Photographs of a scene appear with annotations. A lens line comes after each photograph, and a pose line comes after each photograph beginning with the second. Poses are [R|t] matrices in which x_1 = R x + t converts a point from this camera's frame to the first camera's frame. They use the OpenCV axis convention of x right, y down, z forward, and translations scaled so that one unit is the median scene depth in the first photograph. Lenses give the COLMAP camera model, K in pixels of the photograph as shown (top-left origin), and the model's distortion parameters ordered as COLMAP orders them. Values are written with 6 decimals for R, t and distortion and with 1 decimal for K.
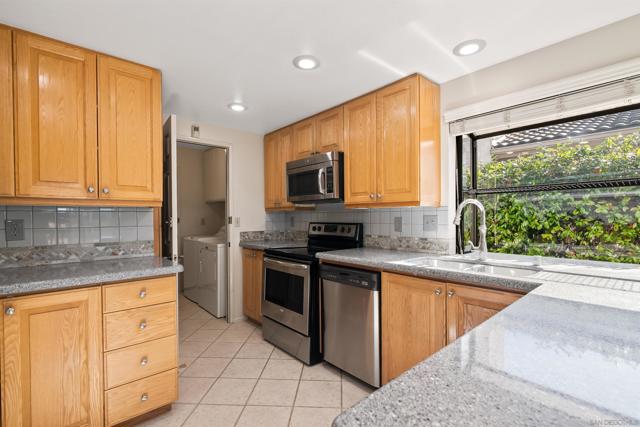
lens RADIAL K [[295.9, 0, 324.5], [0, 295.9, 217.3], [0, 0, 1]] dist [0.007950, -0.000378]
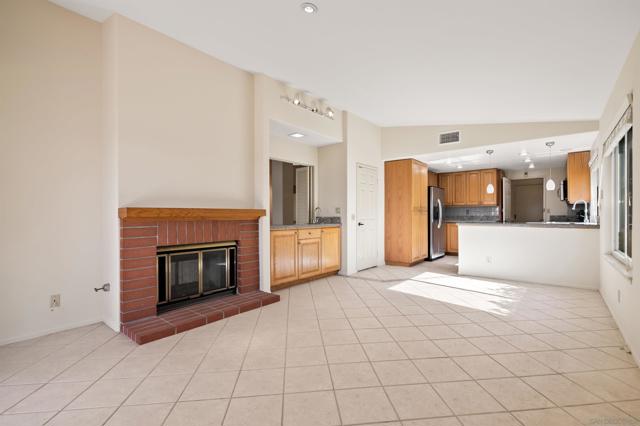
lens RADIAL K [[295.9, 0, 333.5], [0, 295.9, 215.4], [0, 0, 1]] dist [0.007950, -0.000378]
pose [[0.185026, 0.007353, -0.982706, 2.379201], [0.002083, 0.999967, 0.007874, 0.043101], [0.982731, -0.003504, 0.185005, -1.457756]]
